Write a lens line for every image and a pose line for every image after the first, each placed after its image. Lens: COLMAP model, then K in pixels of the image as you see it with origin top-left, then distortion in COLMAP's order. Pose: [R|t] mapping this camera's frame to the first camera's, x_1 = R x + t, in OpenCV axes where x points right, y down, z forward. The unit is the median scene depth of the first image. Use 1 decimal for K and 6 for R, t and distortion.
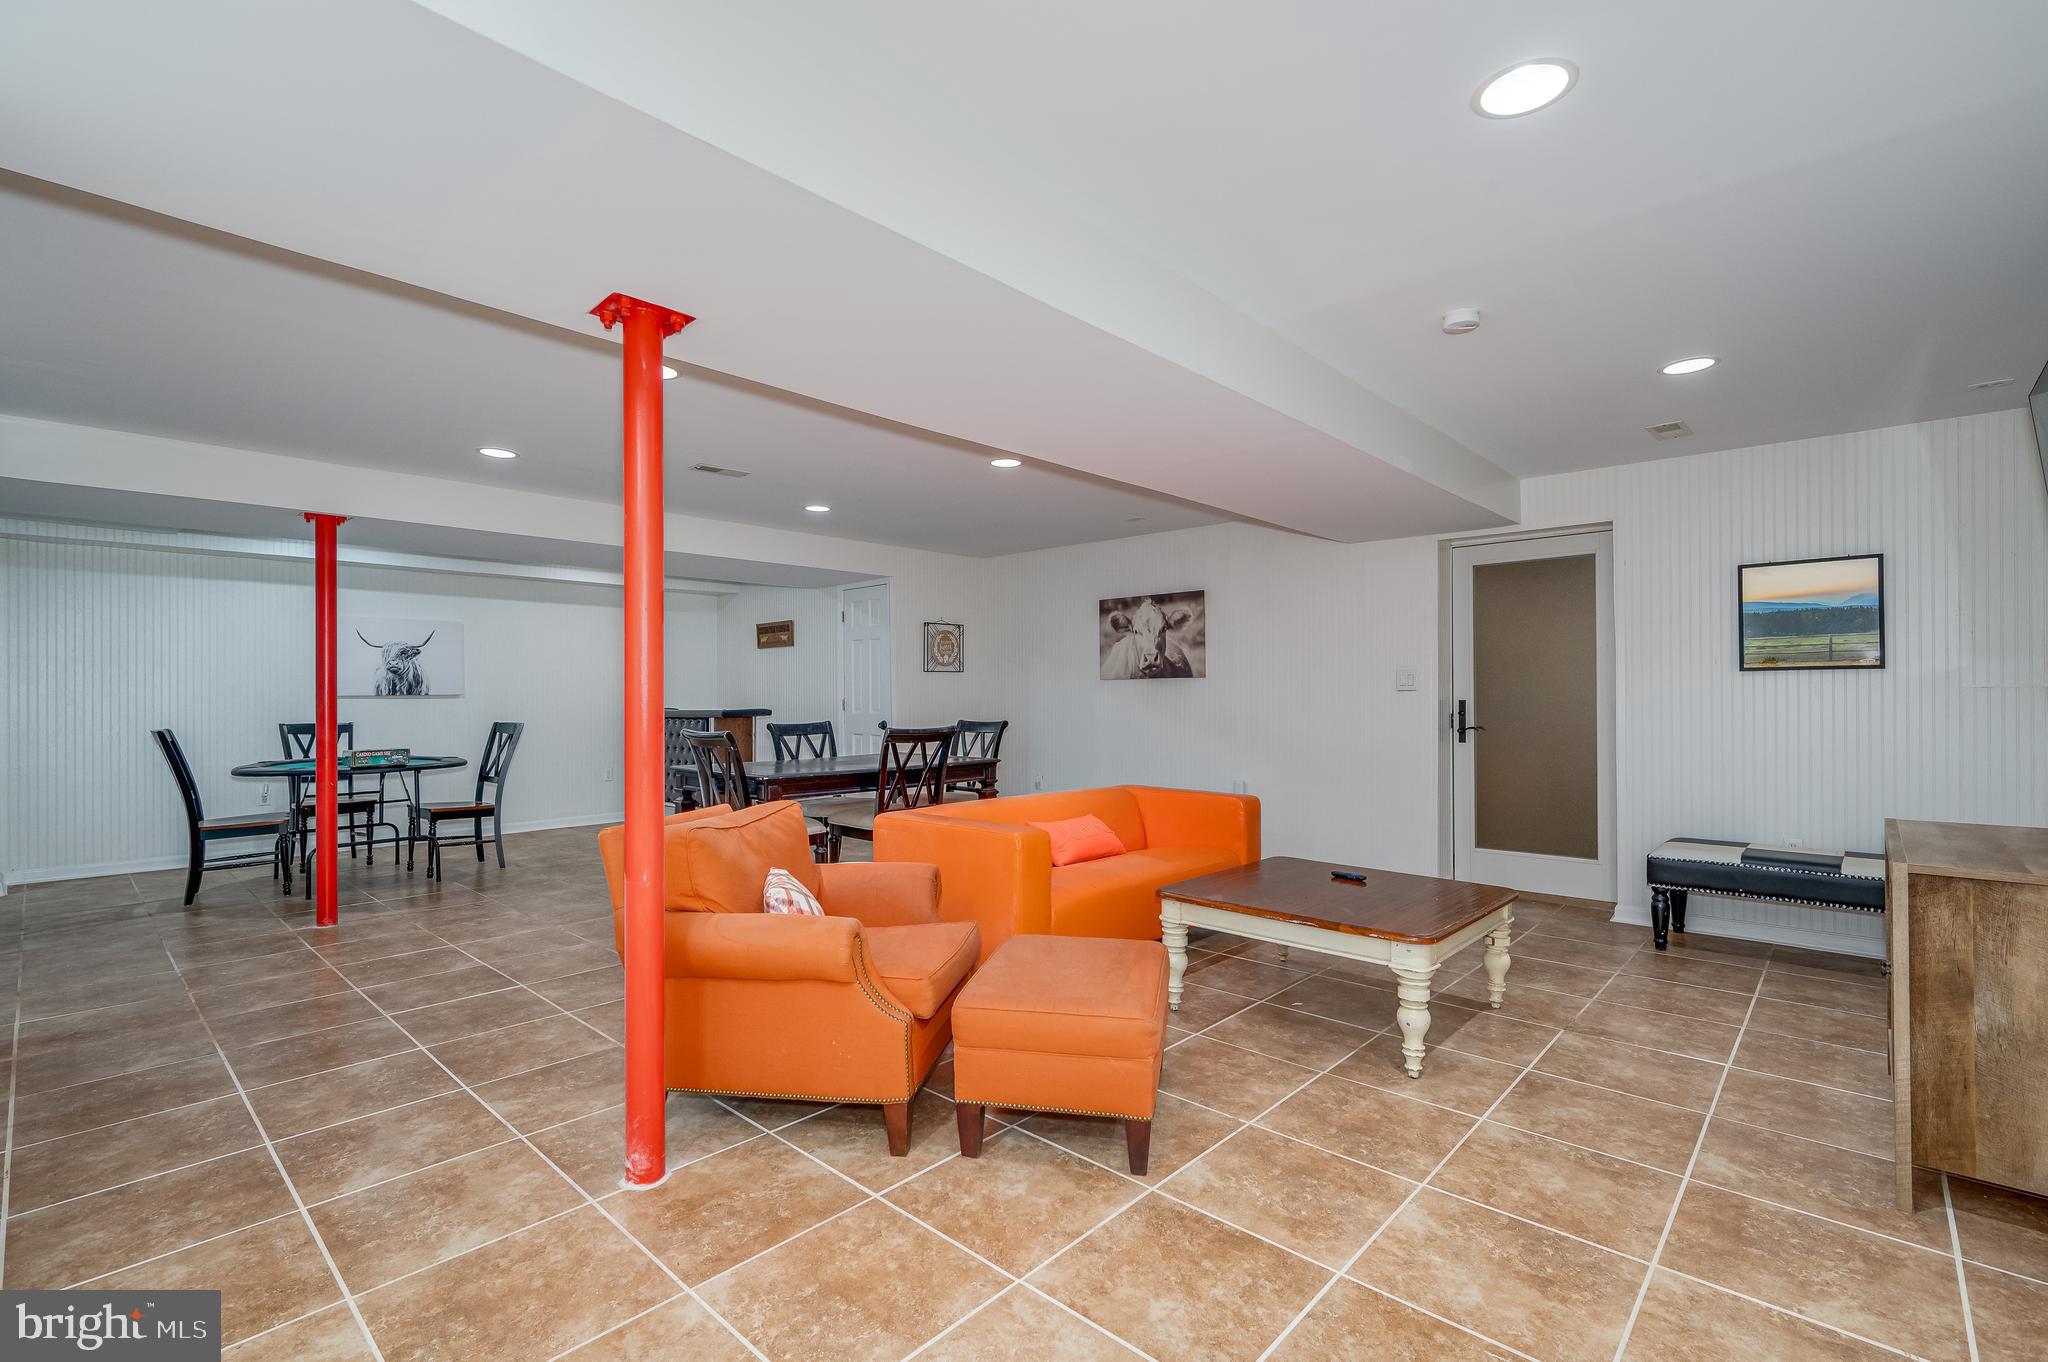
lens RADIAL K [[911.4, 0, 1027.5], [0, 911.4, 700.4], [0, 0, 1]] dist [-0.000231, 0.000130]
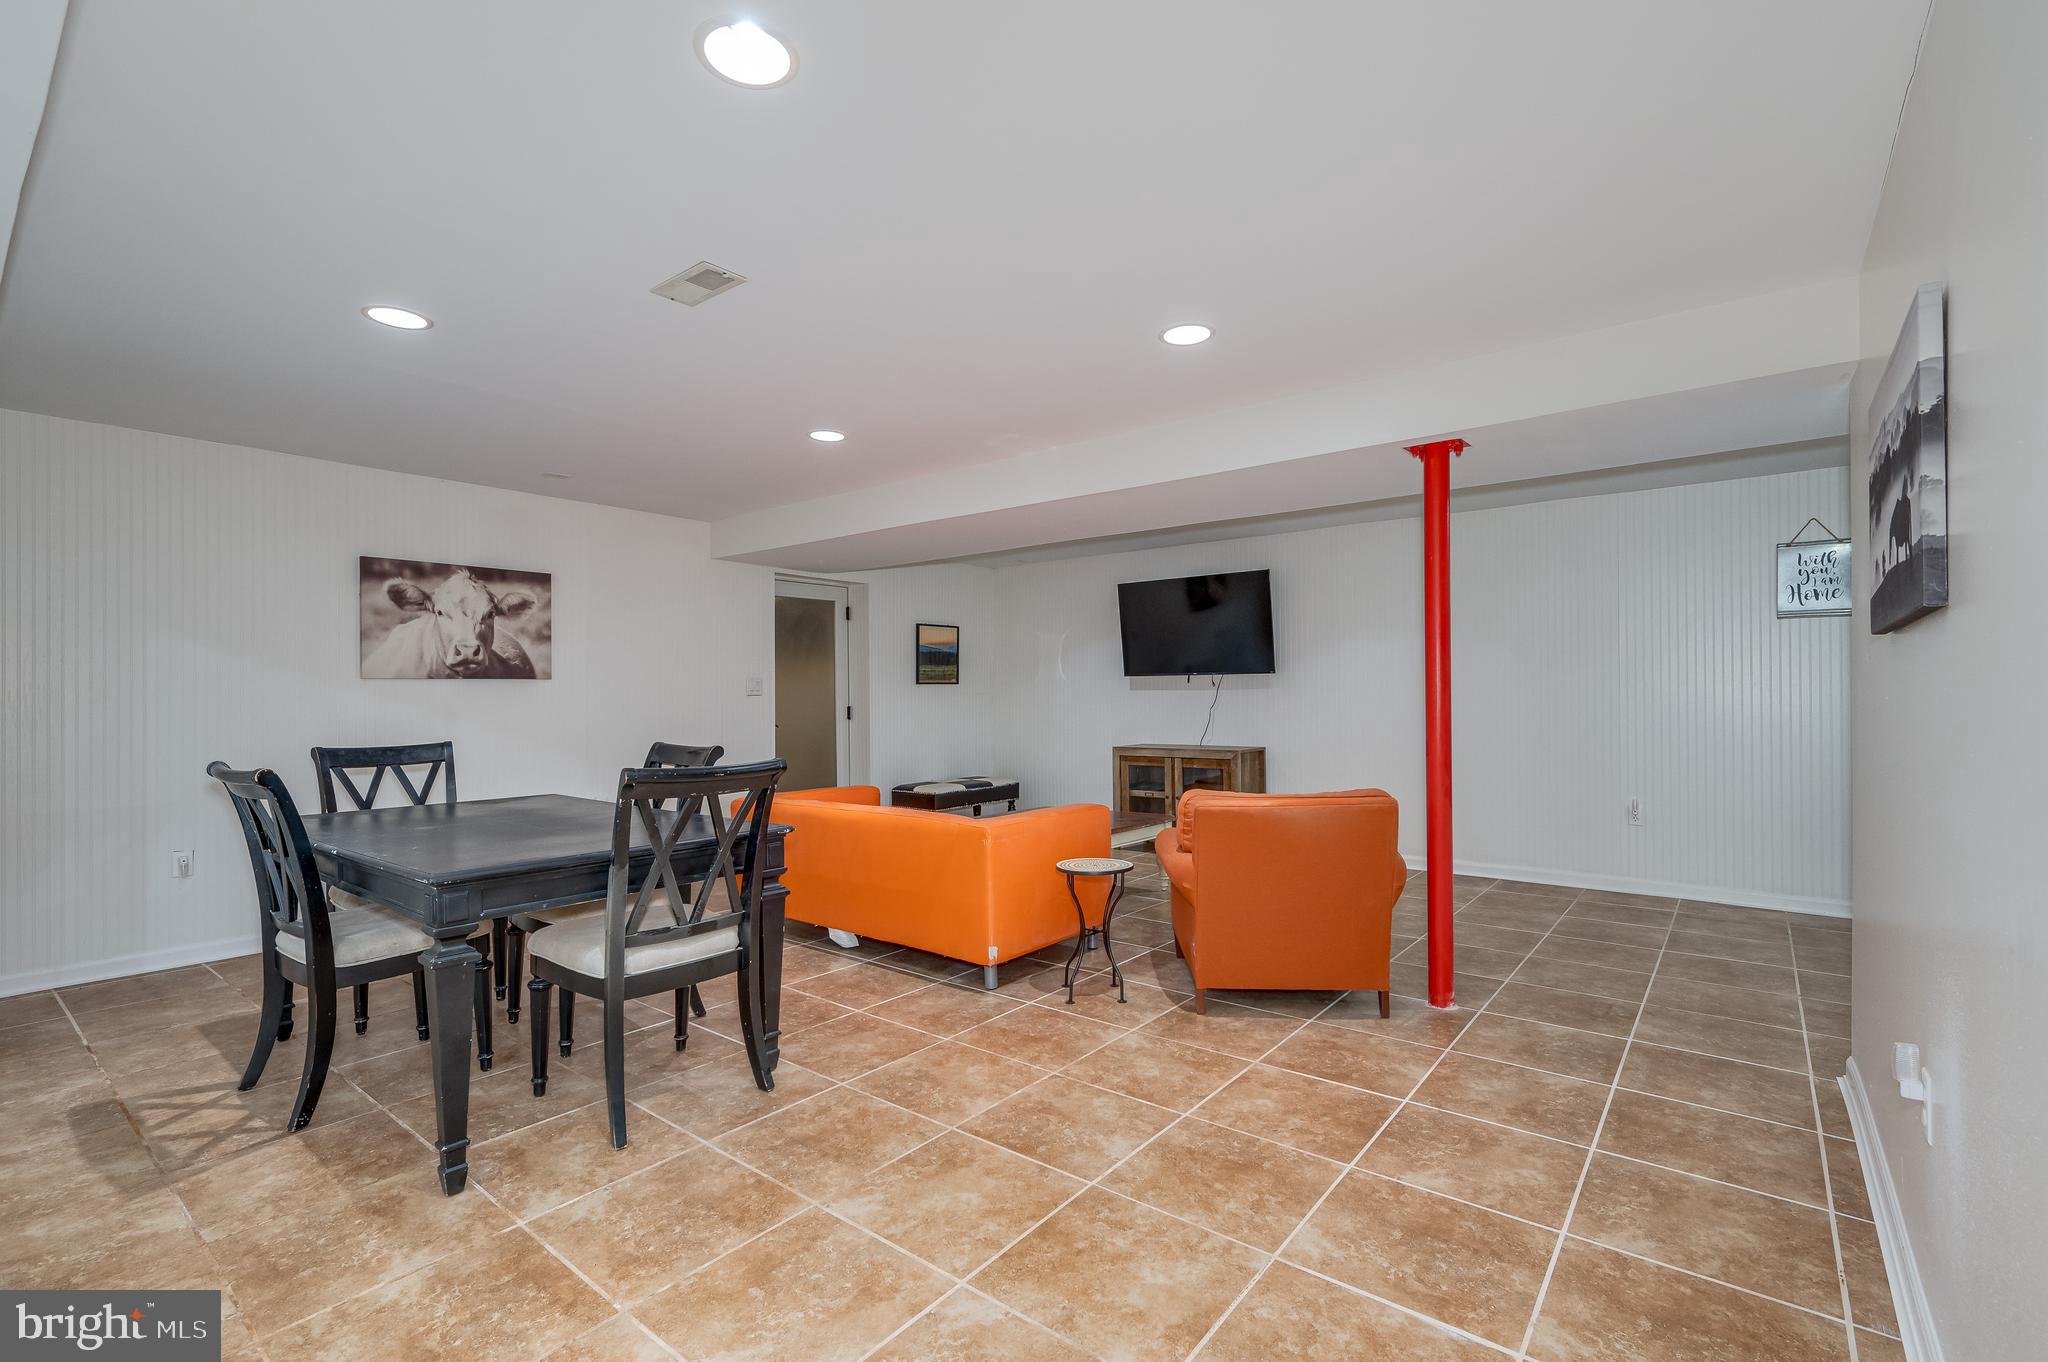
lens RADIAL K [[911.4, 0, 1027.5], [0, 911.4, 700.4], [0, 0, 1]] dist [-0.000231, 0.000130]
pose [[-0.073260, -0.002259, 0.997310, -0.691792], [0.014823, 0.999885, 0.003353, -0.002417], [-0.997203, 0.015028, -0.073218, 0.655172]]
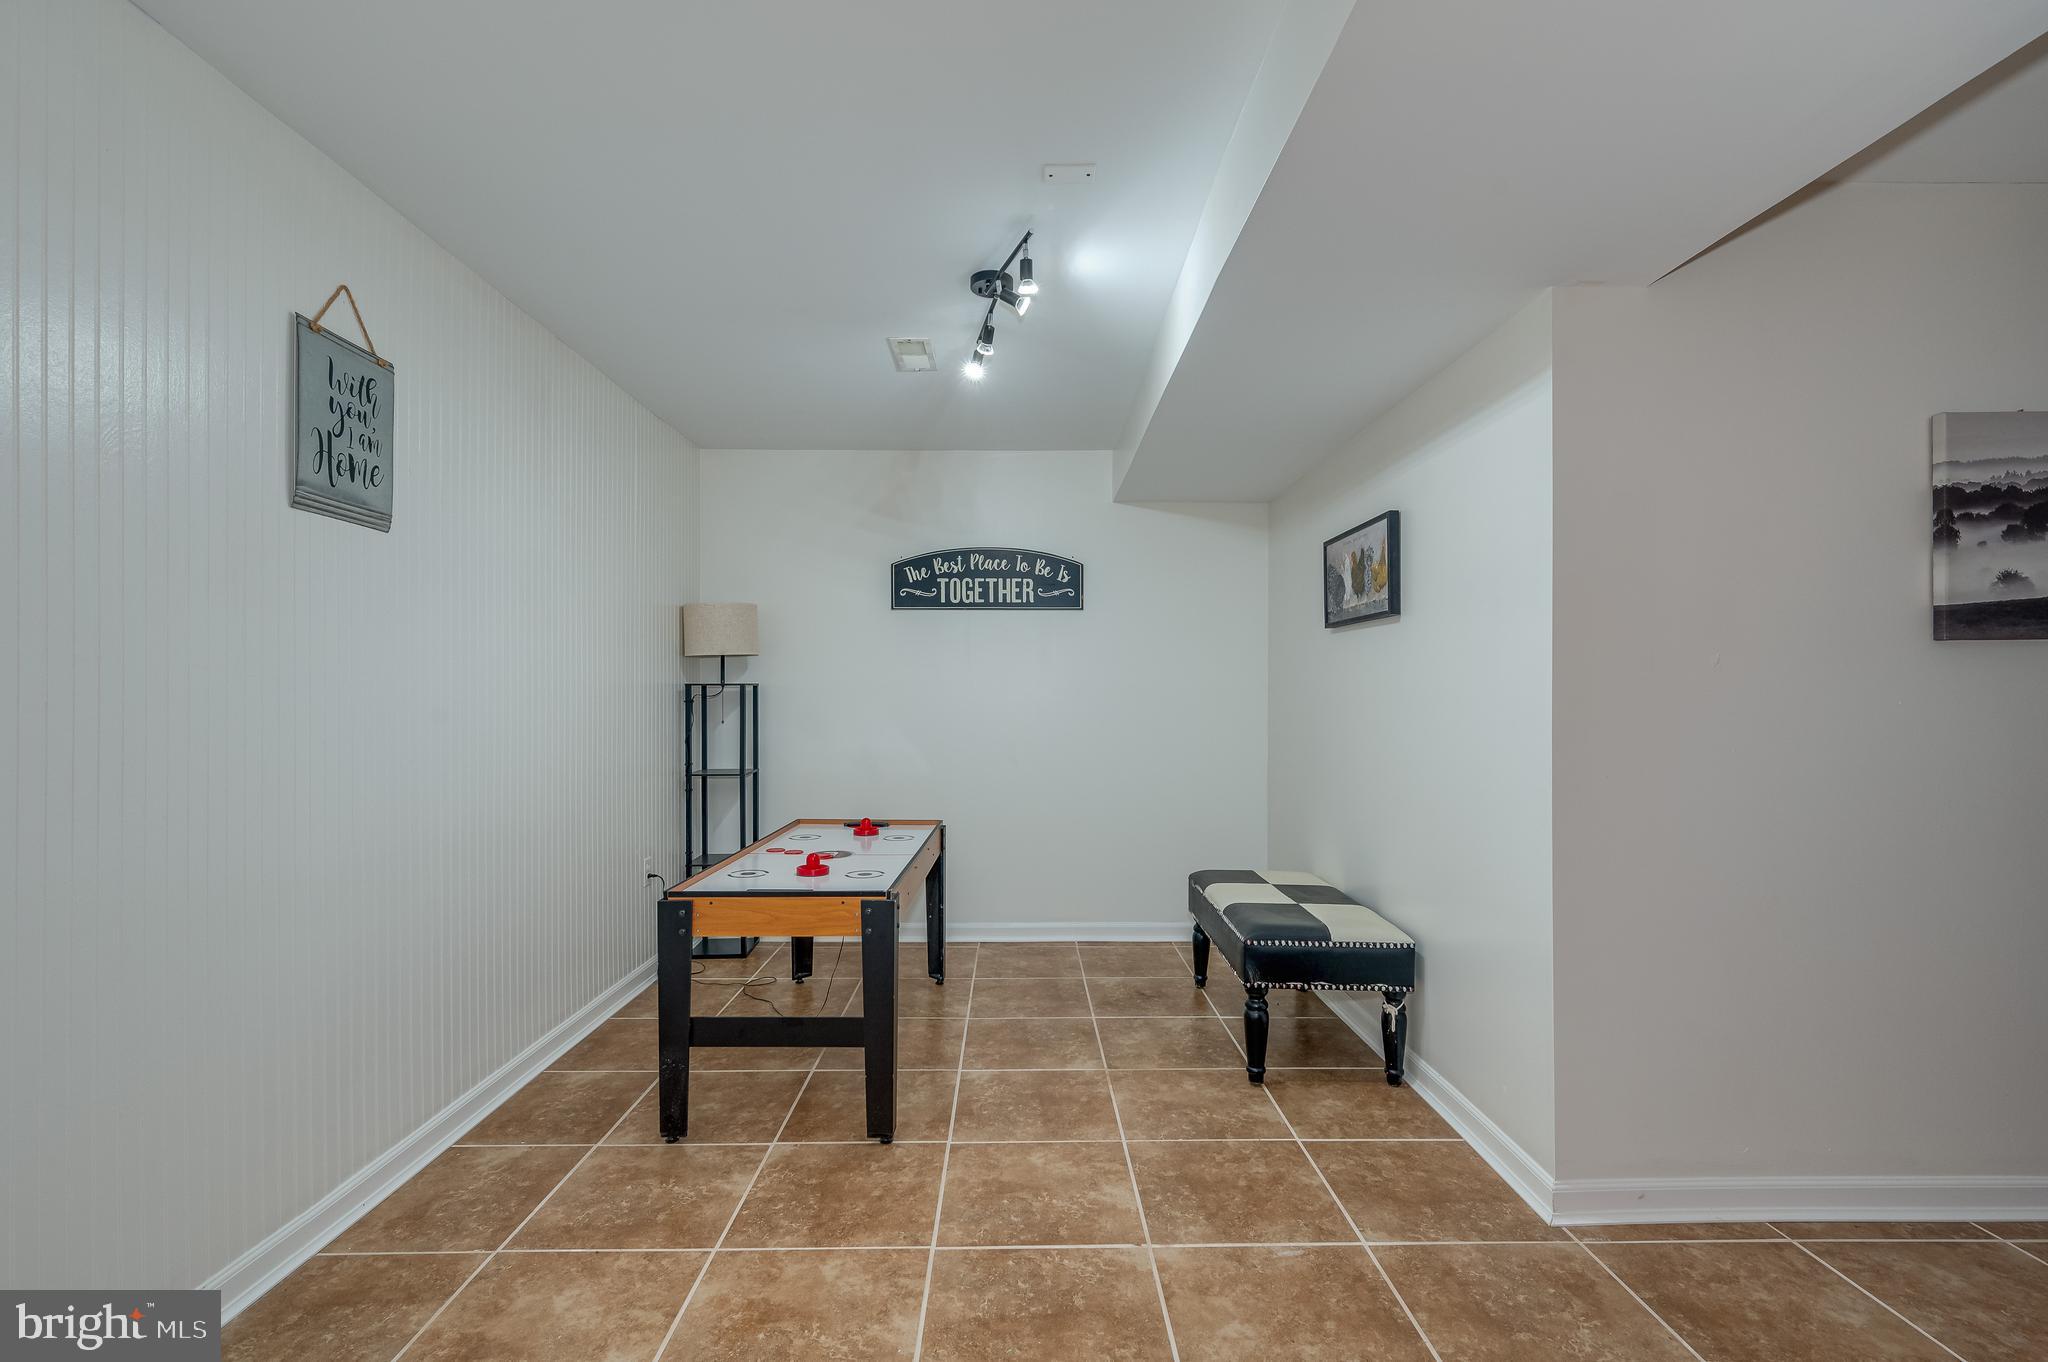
lens RADIAL K [[911.4, 0, 1027.5], [0, 911.4, 700.4], [0, 0, 1]] dist [-0.000231, 0.000130]
pose [[-0.725100, 0.006772, -0.688610, 0.091953], [-0.005062, 0.999872, 0.015163, -0.002465], [0.688625, 0.014480, -0.724973, 0.331077]]
